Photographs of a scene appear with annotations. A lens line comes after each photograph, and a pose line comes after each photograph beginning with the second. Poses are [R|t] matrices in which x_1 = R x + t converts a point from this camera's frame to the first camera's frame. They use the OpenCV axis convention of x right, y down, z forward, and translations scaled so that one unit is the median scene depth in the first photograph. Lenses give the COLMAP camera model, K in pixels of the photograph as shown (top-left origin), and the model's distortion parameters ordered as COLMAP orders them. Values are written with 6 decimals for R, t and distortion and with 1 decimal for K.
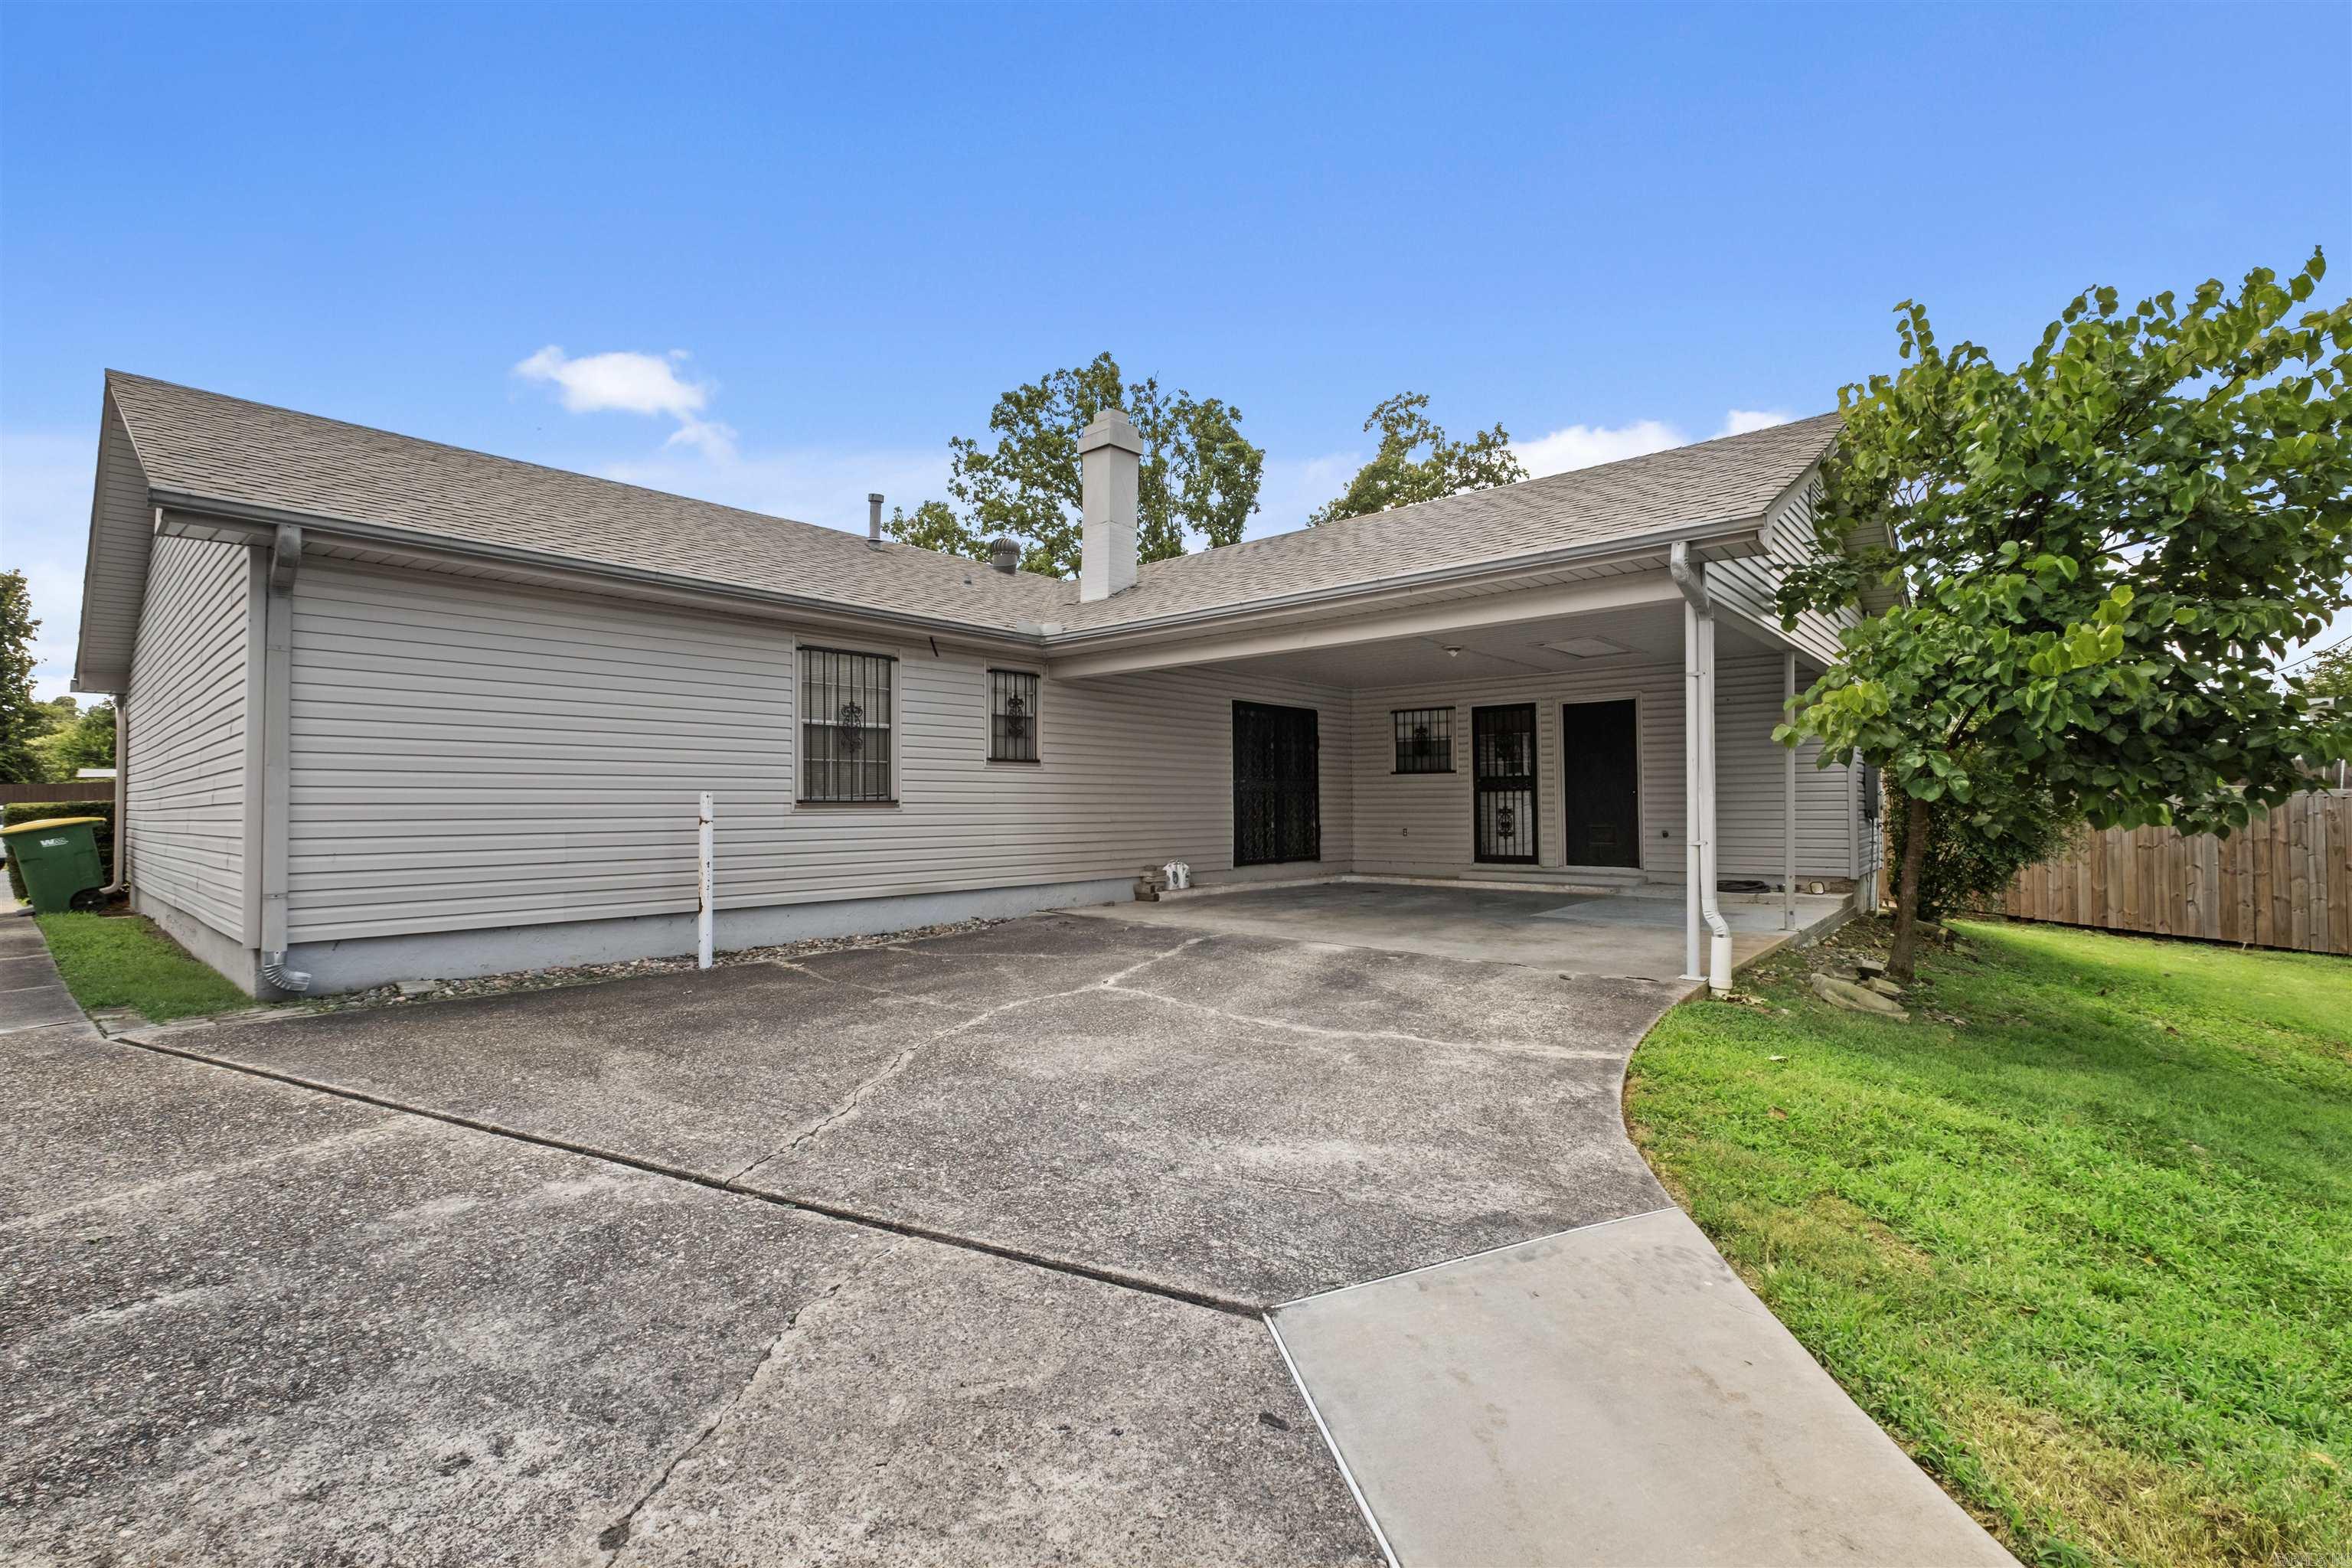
lens RADIAL K [[1038.9, 0, 1157.6], [0, 1038.9, 790.9], [0, 0, 1]] dist [0.008222, -0.000097]
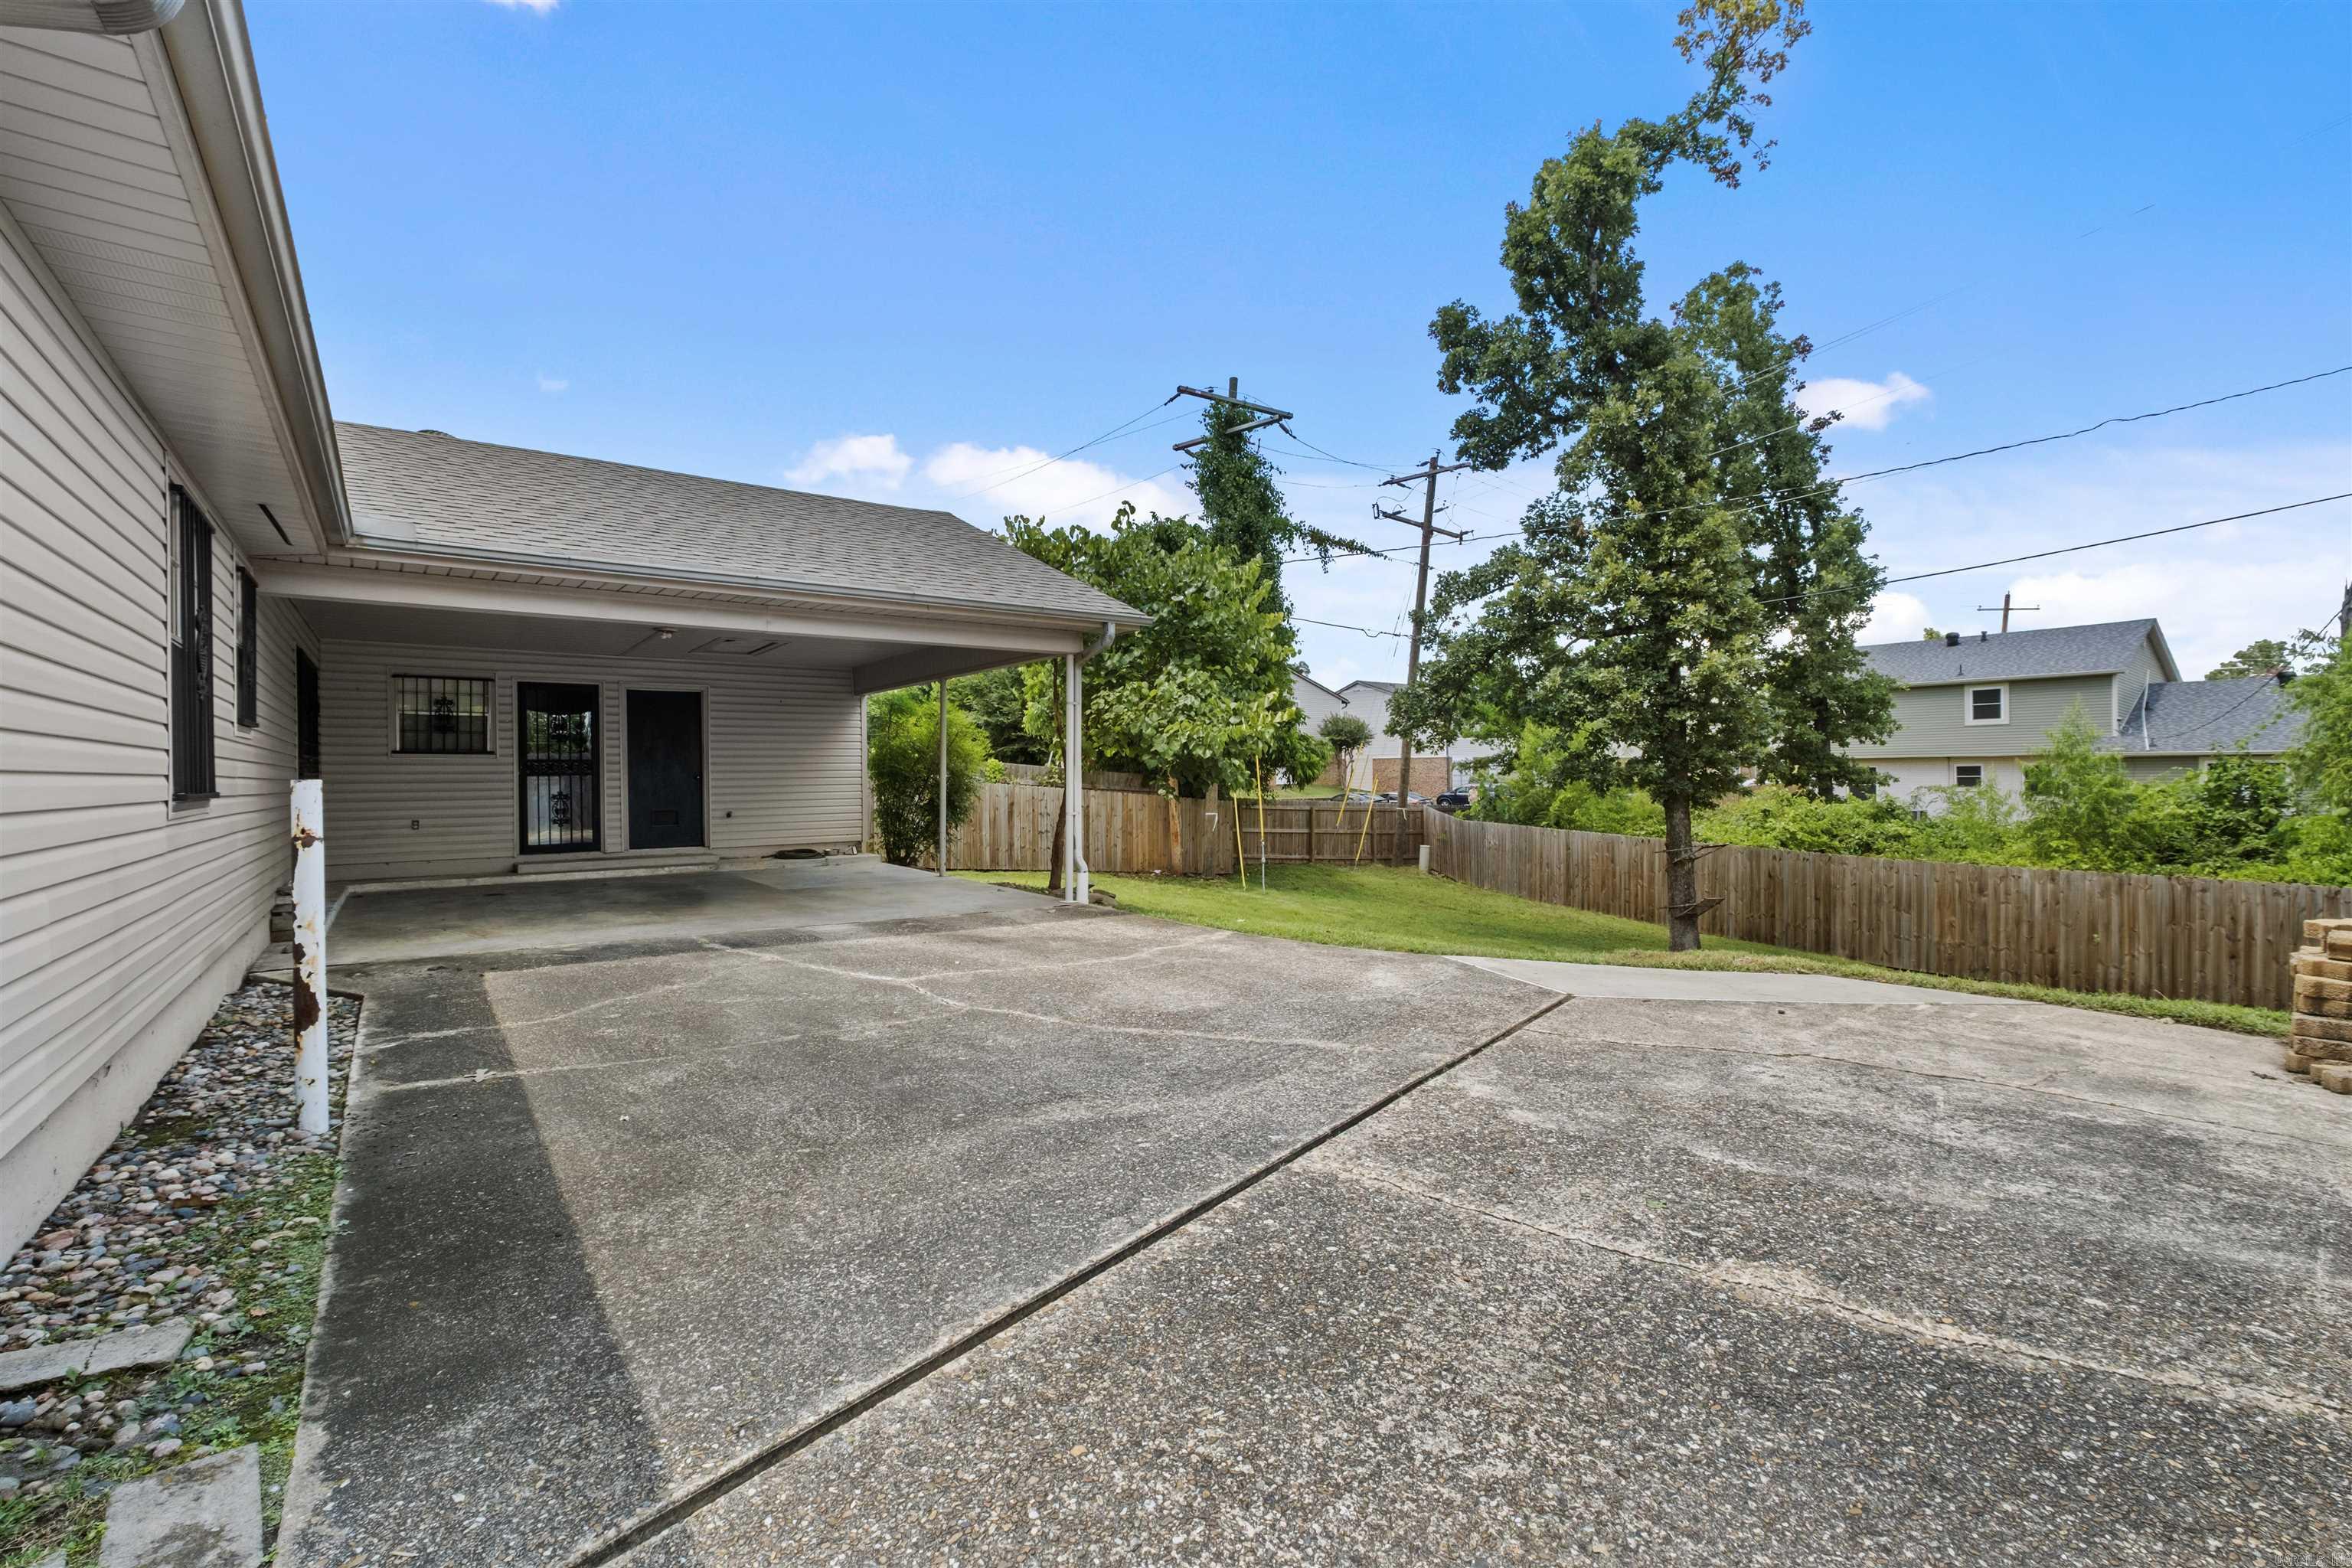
lens RADIAL K [[1038.9, 0, 1157.6], [0, 1038.9, 790.9], [0, 0, 1]] dist [0.008222, -0.000097]
pose [[0.170875, -0.007680, 0.985263, -1.694726], [-0.009038, 0.999915, 0.009362, 0.000841], [-0.985251, -0.010504, 0.170791, 1.048011]]
